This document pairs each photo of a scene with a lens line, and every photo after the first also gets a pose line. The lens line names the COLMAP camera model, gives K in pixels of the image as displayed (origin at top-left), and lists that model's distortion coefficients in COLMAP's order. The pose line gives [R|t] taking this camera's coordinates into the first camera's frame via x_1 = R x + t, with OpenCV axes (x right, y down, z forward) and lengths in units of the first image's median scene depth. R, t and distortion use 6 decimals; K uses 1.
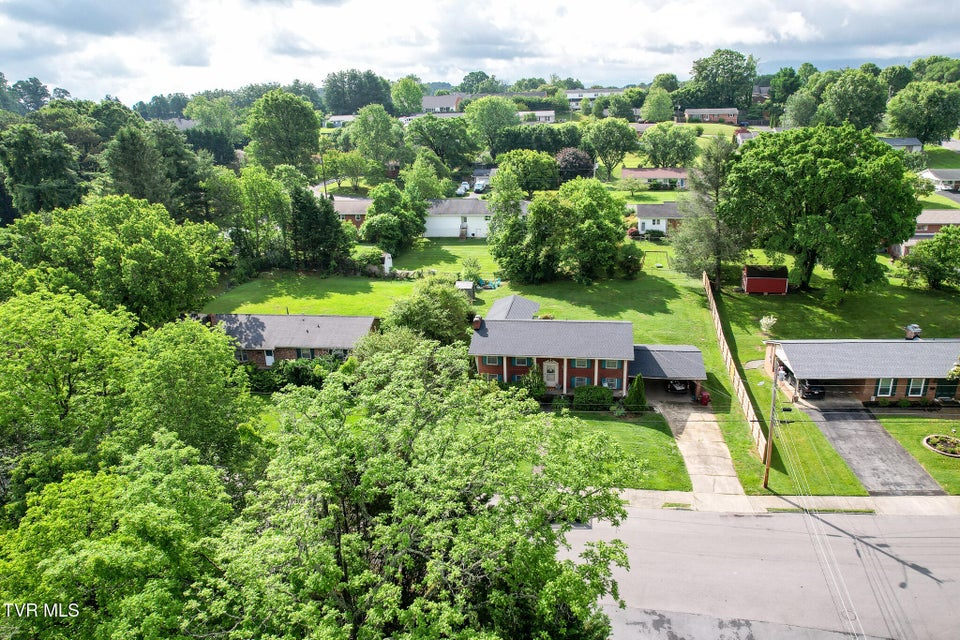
lens RADIAL K [[613.9, 0, 483.7], [0, 613.9, 323.0], [0, 0, 1]] dist [-0.066620, 0.066159]
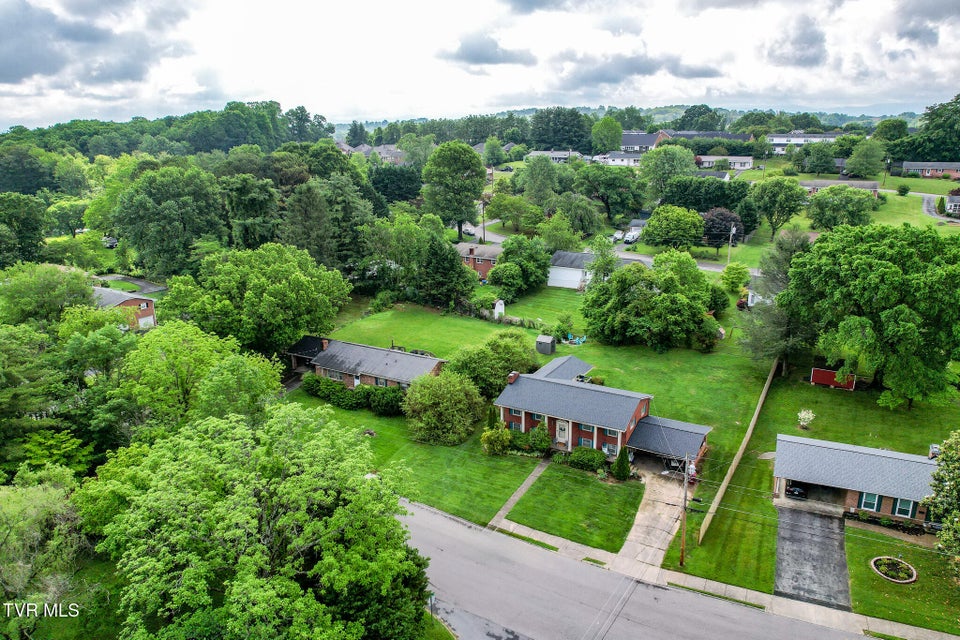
lens RADIAL K [[613.9, 0, 483.7], [0, 613.9, 323.0], [0, 0, 1]] dist [-0.066620, 0.066159]
pose [[0.946404, 0.116513, -0.301239, 0.186367], [-0.130543, 0.991080, -0.026797, -0.043936], [0.295430, 0.064685, 0.953172, -0.095428]]
